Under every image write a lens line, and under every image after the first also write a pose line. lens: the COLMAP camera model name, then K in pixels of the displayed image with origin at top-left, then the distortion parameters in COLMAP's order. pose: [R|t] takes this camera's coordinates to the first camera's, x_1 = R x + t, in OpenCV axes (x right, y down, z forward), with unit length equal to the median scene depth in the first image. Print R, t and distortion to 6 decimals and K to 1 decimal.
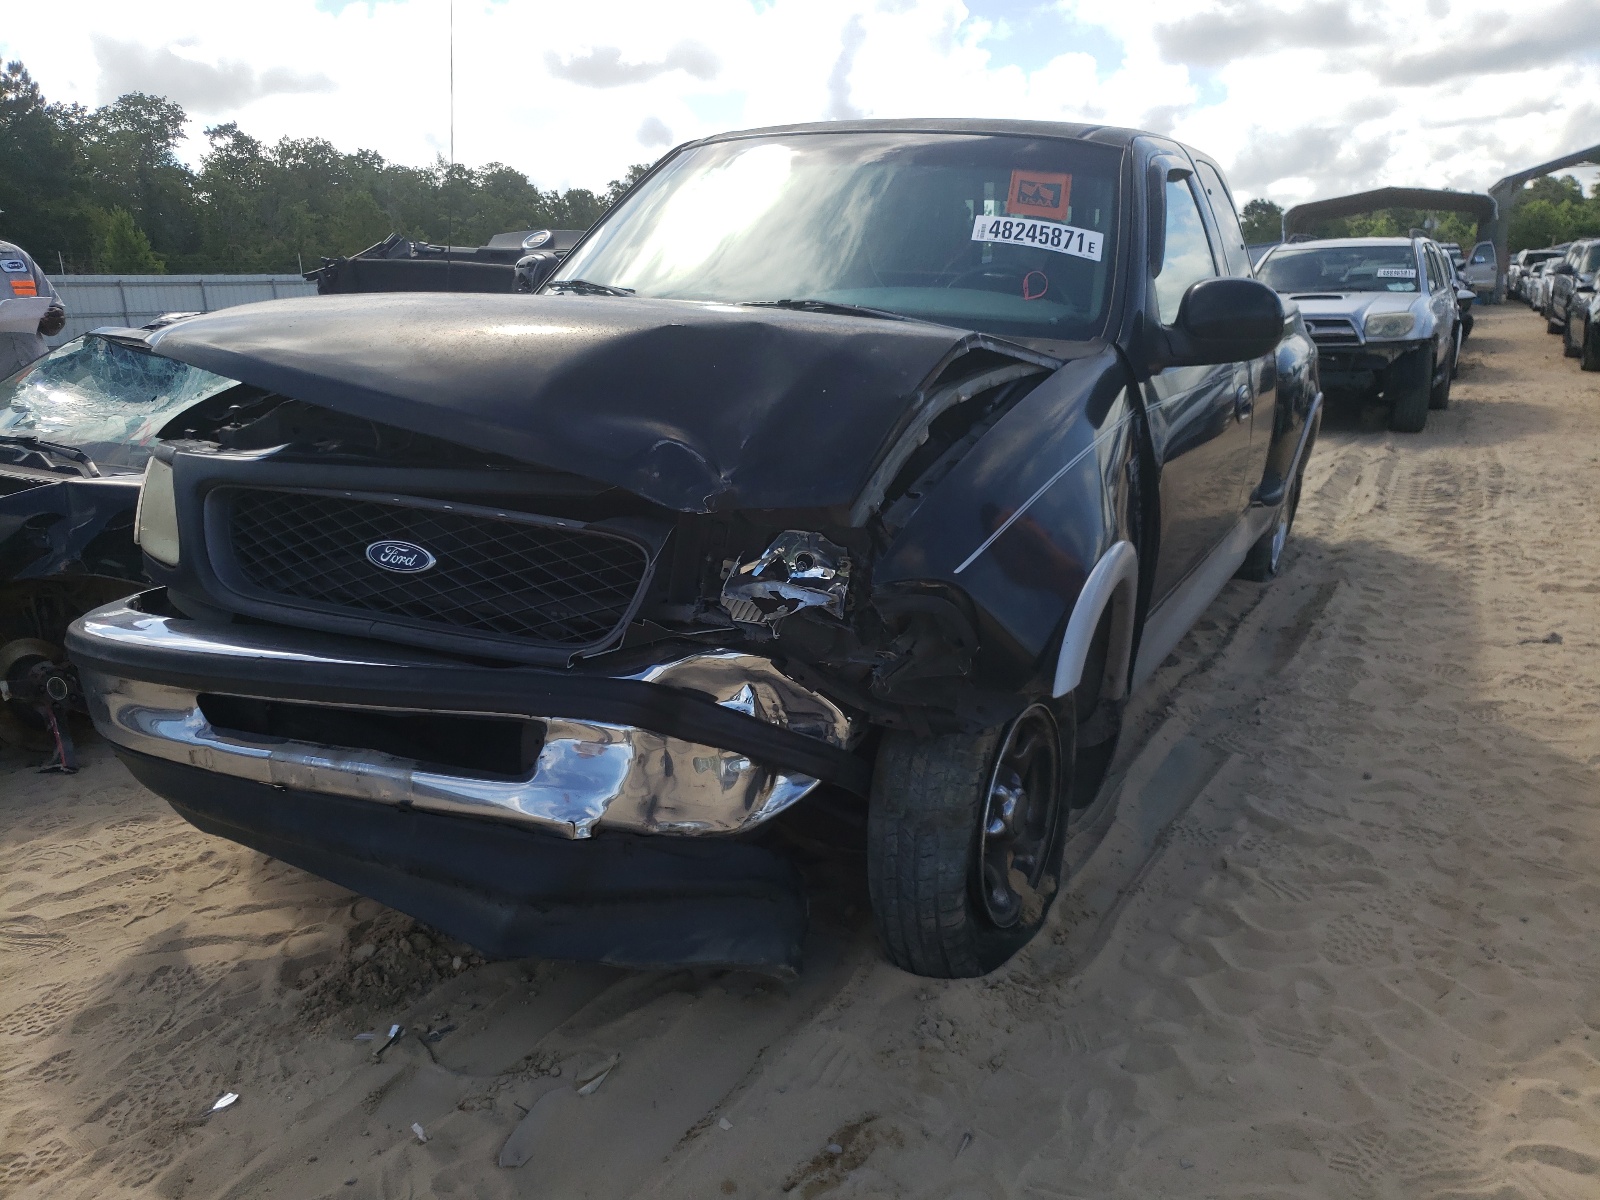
lens RADIAL K [[1249.3, 0, 791.7], [0, 1249.3, 609.1], [0, 0, 1]] dist [0.029300, -0.012453]
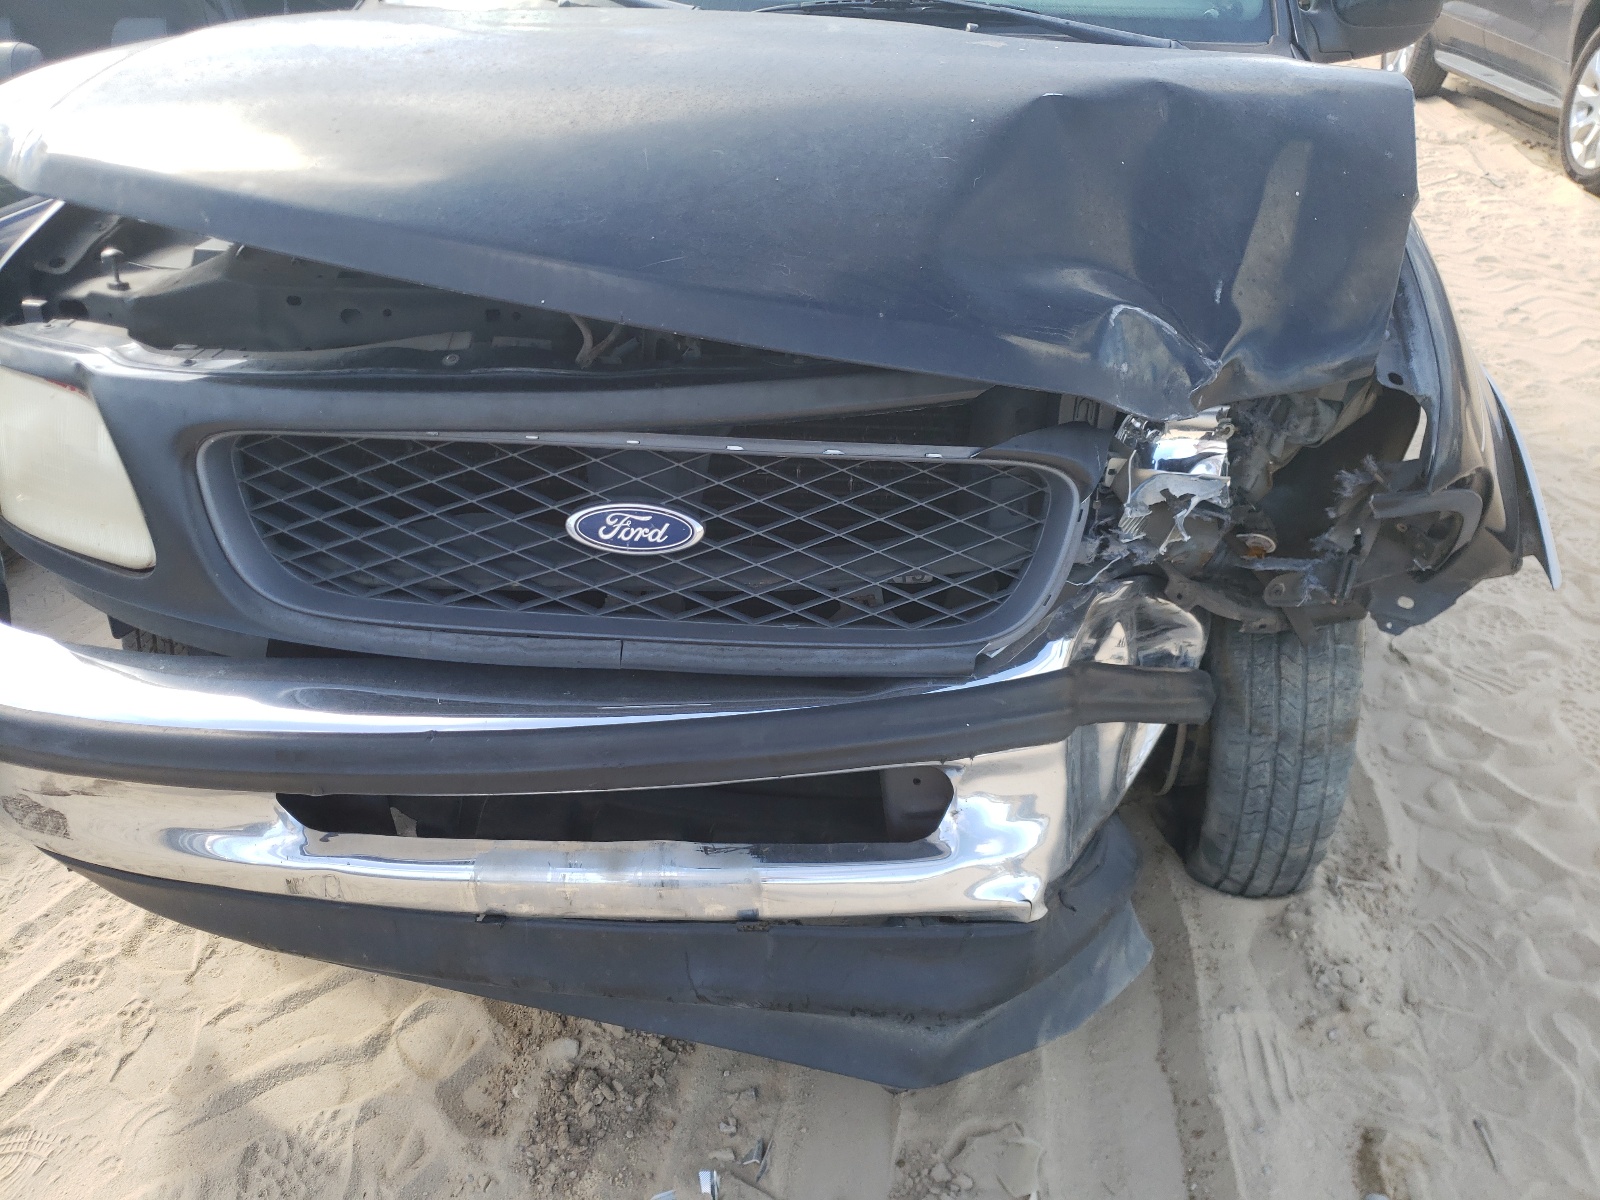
lens RADIAL K [[1249.3, 0, 806.3], [0, 1249.3, 587.9], [0, 0, 1]] dist [0.029300, -0.012453]
pose [[0.940198, -0.173515, 0.293122, -0.398884], [0.093936, 0.959240, 0.266524, -0.160175], [-0.327421, -0.223050, 0.918175, 0.395532]]
